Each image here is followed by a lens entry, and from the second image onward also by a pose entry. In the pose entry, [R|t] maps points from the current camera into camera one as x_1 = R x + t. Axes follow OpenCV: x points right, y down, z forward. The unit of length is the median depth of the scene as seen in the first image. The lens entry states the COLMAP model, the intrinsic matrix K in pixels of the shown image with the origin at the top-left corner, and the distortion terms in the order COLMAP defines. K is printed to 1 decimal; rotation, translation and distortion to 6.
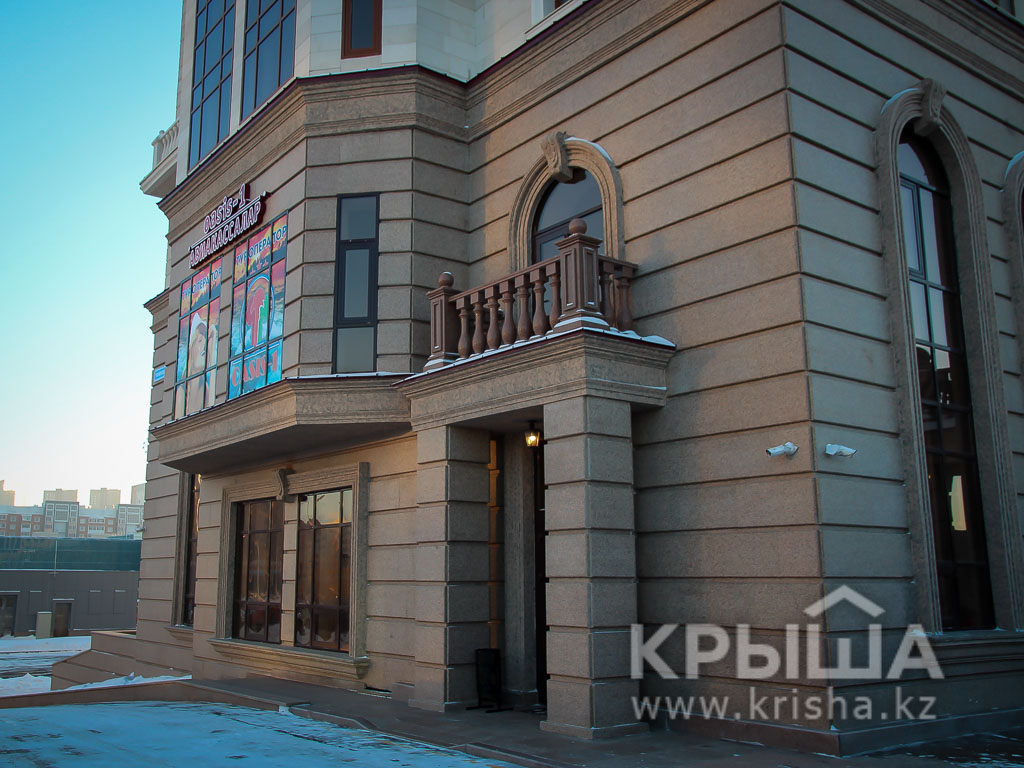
lens RADIAL K [[1031.8, 0, 512.0], [0, 1031.8, 384.0], [0, 0, 1]] dist [-0.101646, 0.006725]
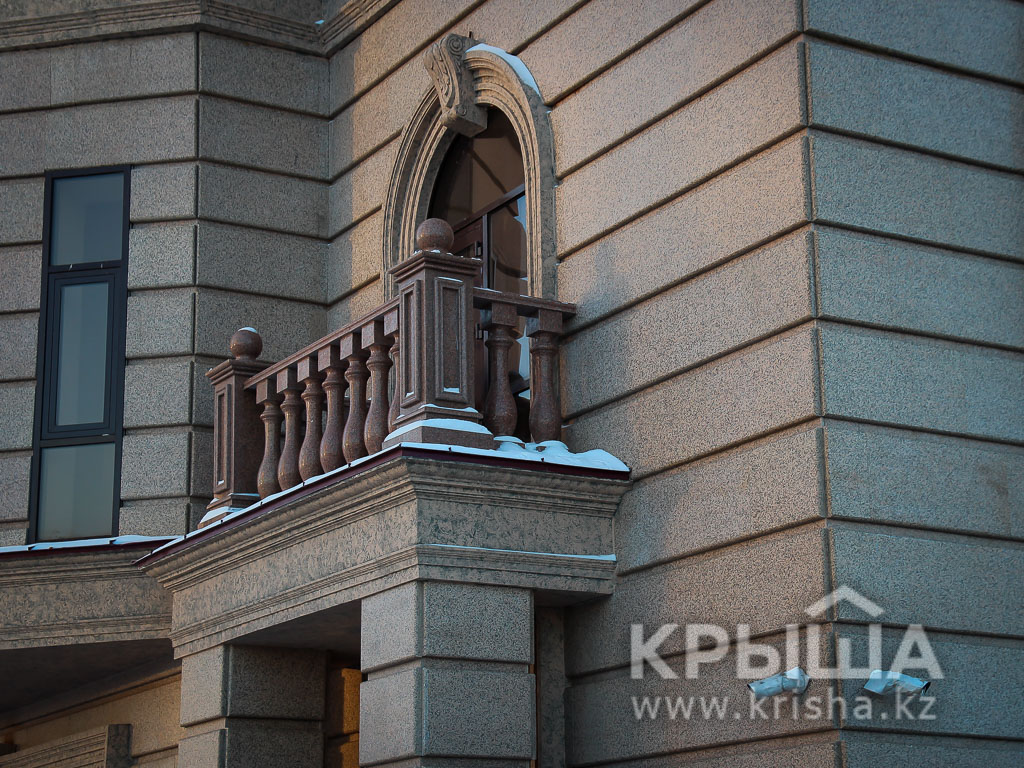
lens RADIAL K [[2180.3, 0, 512.0], [0, 2180.3, 384.0], [0, 0, 1]] dist [0.251893, 0.175606]
pose [[0.998366, -0.036944, -0.043599, 0.121228], [0.033896, 0.997062, -0.068688, -0.006705], [0.046009, 0.067098, 0.996685, -0.035780]]
